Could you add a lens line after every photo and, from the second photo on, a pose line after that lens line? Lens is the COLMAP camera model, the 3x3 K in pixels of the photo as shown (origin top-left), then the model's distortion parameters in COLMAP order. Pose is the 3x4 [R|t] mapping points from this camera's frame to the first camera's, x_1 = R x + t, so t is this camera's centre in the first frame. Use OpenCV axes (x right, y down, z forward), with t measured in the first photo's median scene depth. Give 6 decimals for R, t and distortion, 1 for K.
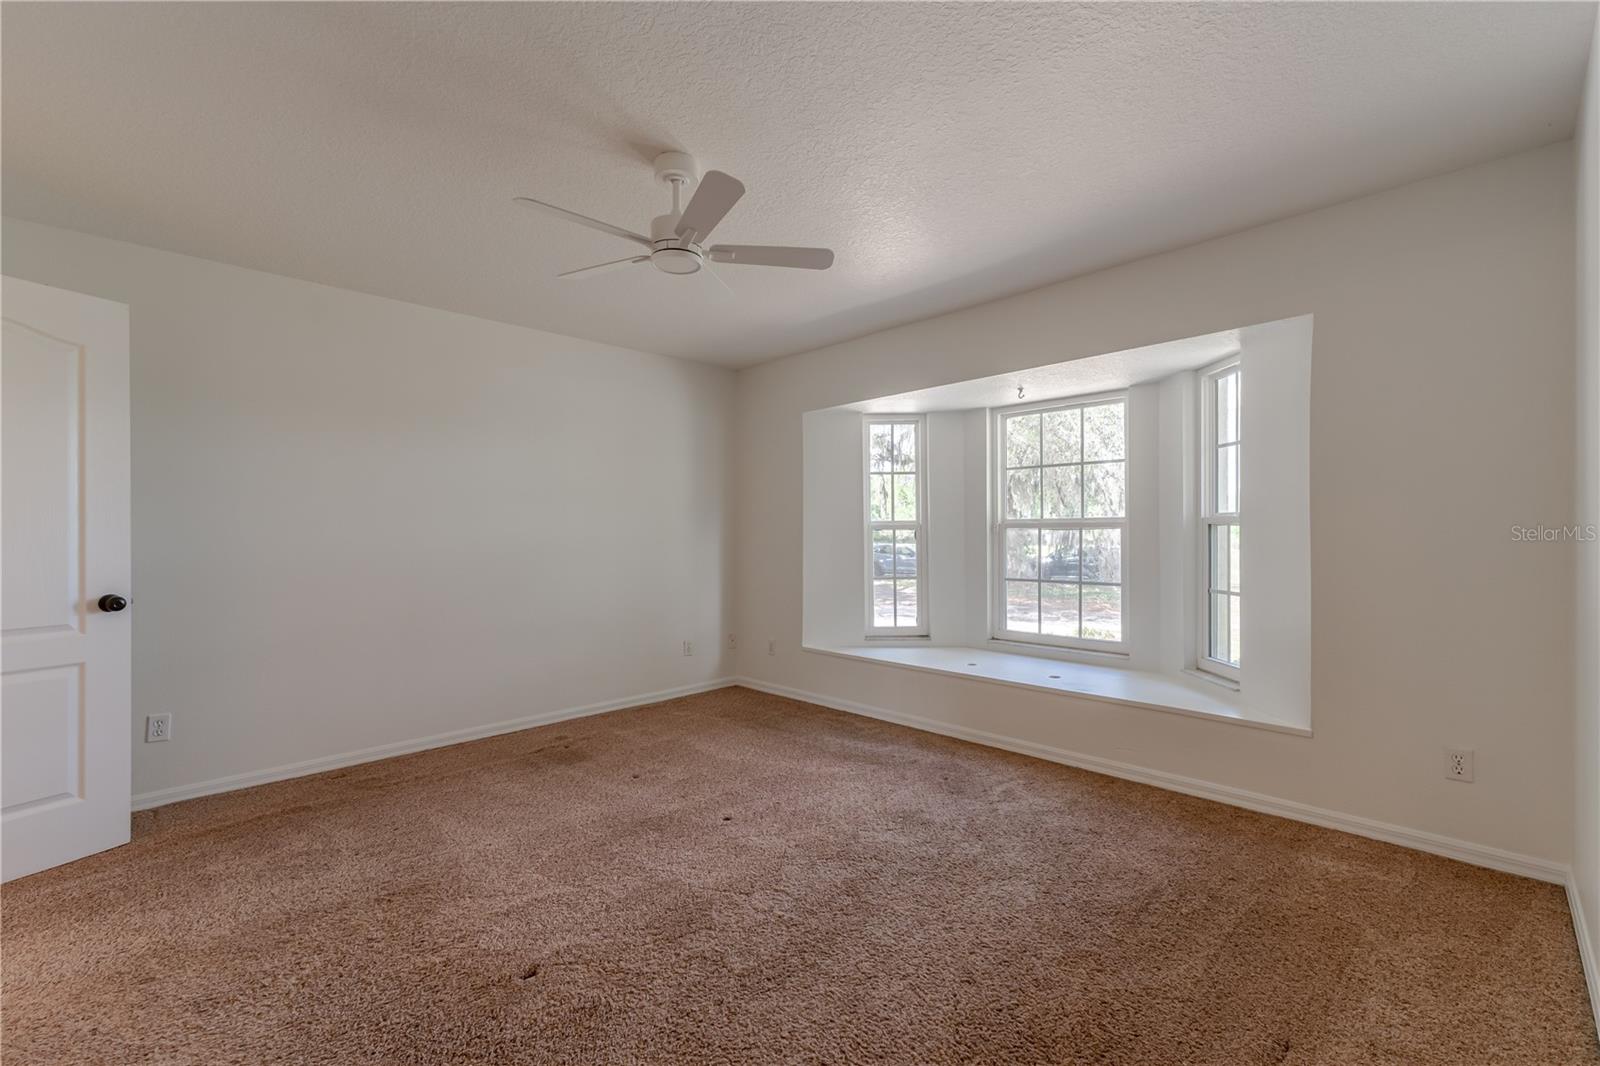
lens RADIAL K [[677.1, 0, 795.2], [0, 677.1, 532.3], [0, 0, 1]] dist [0.001711, -0.000195]
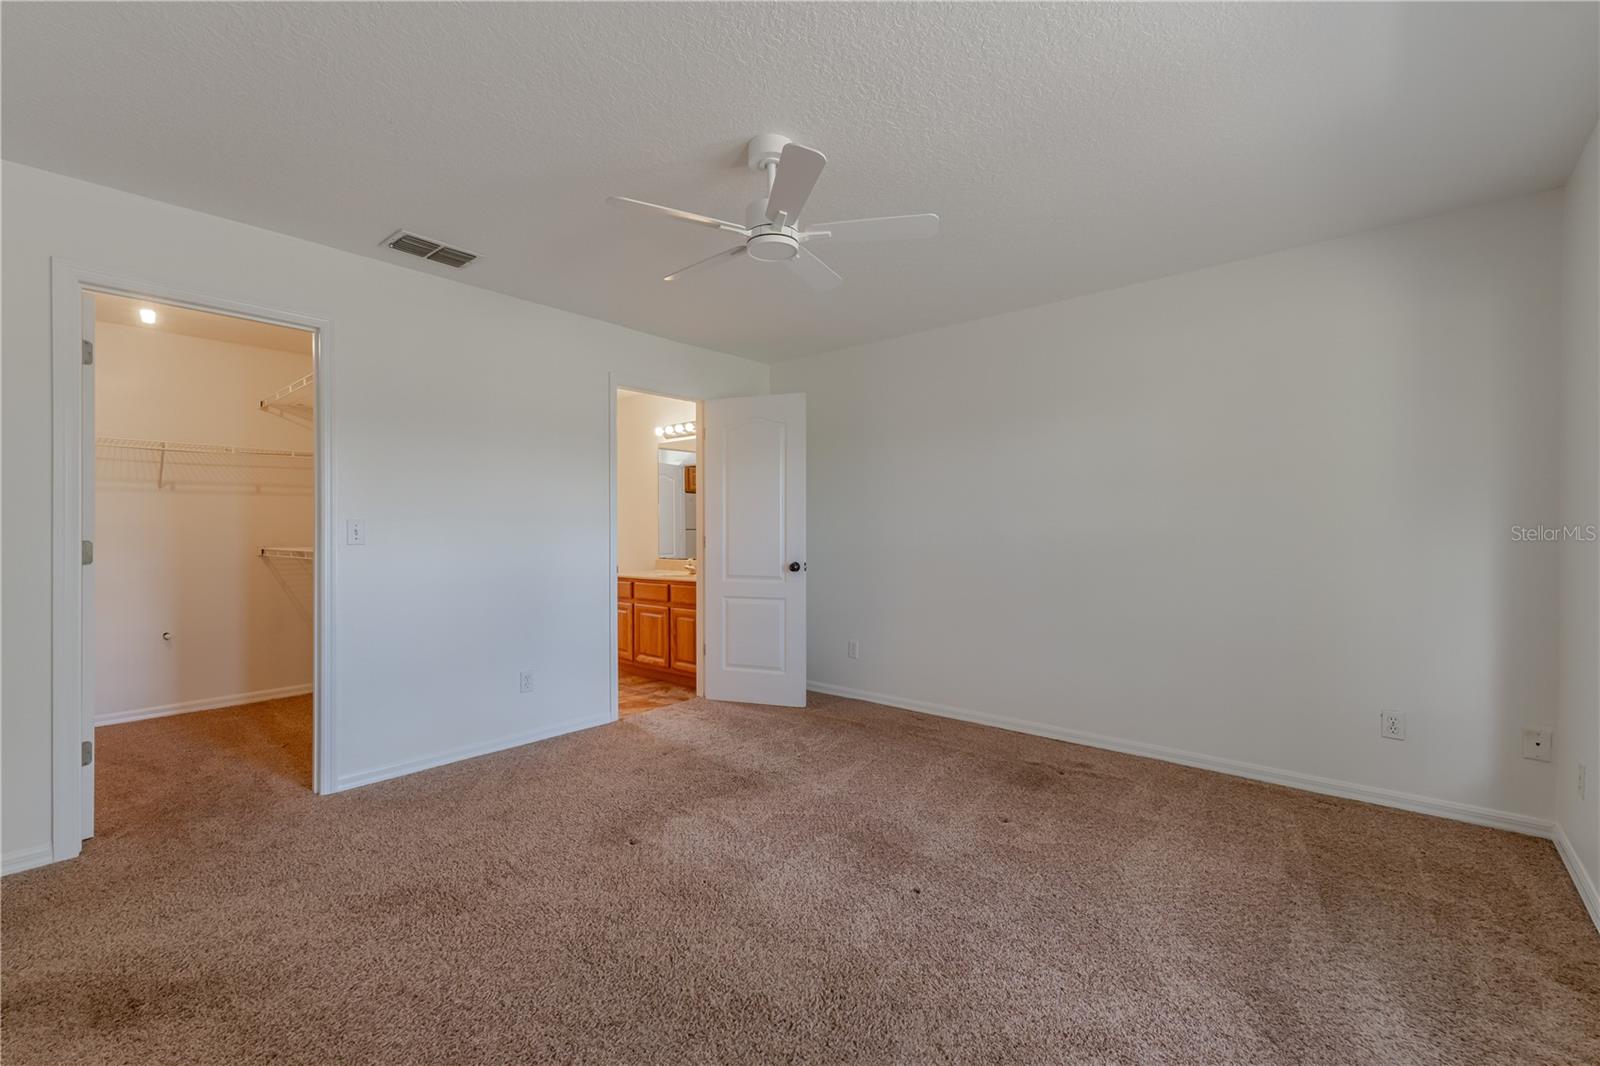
lens RADIAL K [[677.1, 0, 795.2], [0, 677.1, 532.3], [0, 0, 1]] dist [0.001711, -0.000195]
pose [[0.071000, 0.013343, -0.997387, 0.633643], [0.006382, 0.999884, 0.013831, -0.007592], [0.997456, -0.007347, 0.070906, 0.759329]]
